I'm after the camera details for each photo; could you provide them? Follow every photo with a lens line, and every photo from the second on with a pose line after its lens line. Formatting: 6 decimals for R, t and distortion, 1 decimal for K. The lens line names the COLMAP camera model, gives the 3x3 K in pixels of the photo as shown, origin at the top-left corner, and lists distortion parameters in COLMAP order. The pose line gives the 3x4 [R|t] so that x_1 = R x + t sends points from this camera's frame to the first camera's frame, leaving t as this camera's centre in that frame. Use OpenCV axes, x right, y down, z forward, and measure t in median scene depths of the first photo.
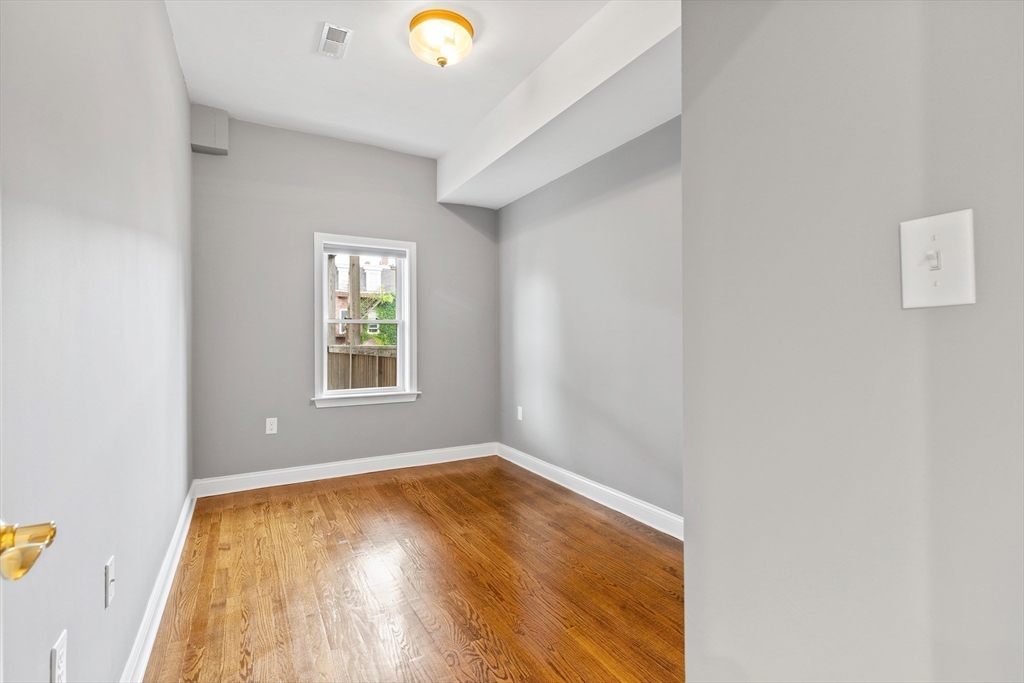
lens RADIAL K [[464.9, 0, 520.3], [0, 464.9, 337.8], [0, 0, 1]] dist [0.002558, 0.000190]
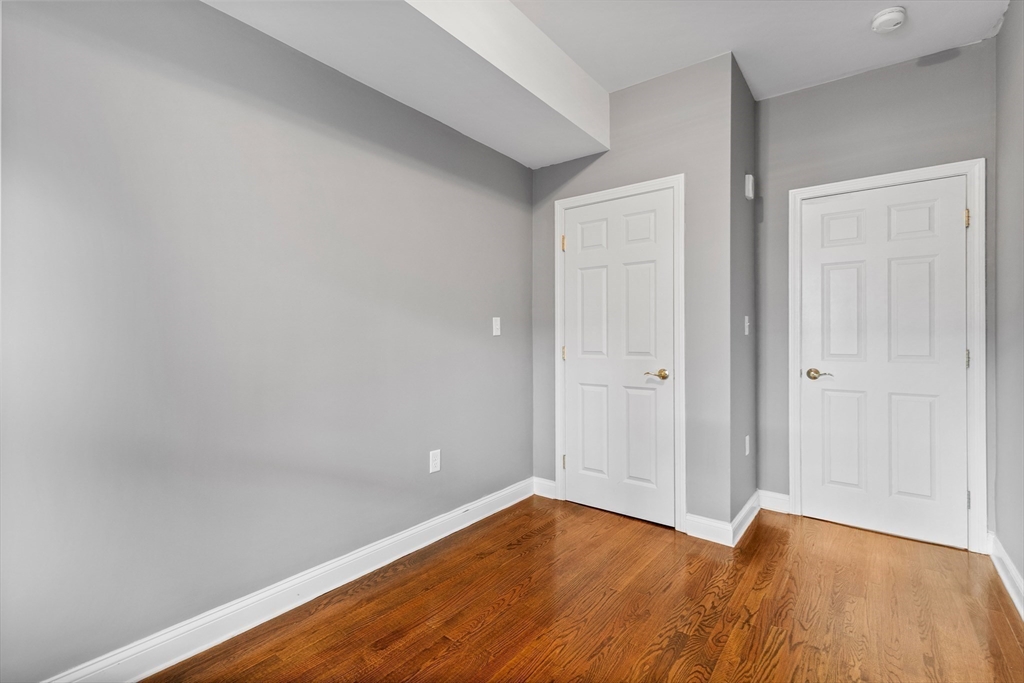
lens RADIAL K [[464.9, 0, 520.3], [0, 464.9, 337.8], [0, 0, 1]] dist [0.002558, 0.000190]
pose [[-0.379439, 0.005528, 0.925200, -0.670382], [-0.001619, 0.999977, -0.006639, 0.010392], [-0.925215, -0.004017, -0.379421, 1.279559]]
